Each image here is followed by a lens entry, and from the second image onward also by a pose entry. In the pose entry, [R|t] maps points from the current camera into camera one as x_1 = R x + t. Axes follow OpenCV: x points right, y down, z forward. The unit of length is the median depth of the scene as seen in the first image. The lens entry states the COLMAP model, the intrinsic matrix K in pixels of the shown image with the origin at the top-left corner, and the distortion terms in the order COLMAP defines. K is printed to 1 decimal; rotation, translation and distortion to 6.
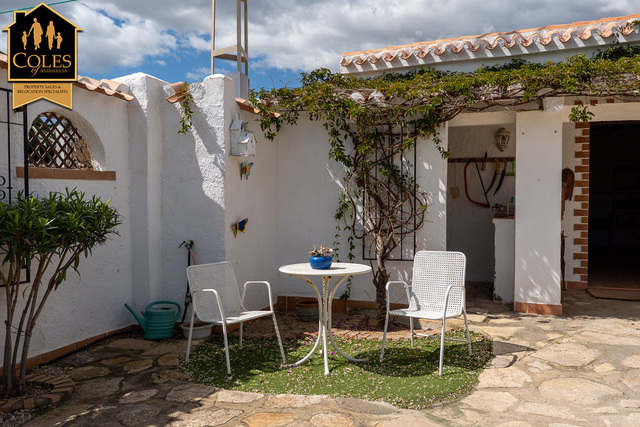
lens RADIAL K [[552.8, 0, 324.4], [0, 552.8, 211.7], [0, 0, 1]] dist [0.003482, -0.030088]
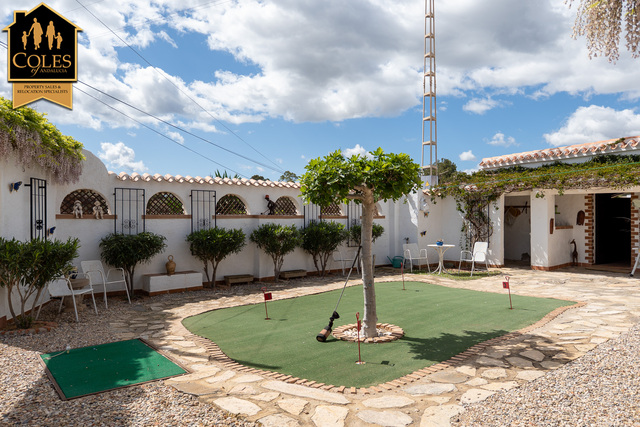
lens RADIAL K [[503.4, 0, 321.2], [0, 503.4, 213.9], [0, 0, 1]] dist [-0.005654, 0.000481]
pose [[0.867648, 0.000975, -0.497177, 0.669689], [-0.012831, 0.999709, -0.020431, -0.014449], [0.497013, 0.024107, 0.867408, -1.530906]]
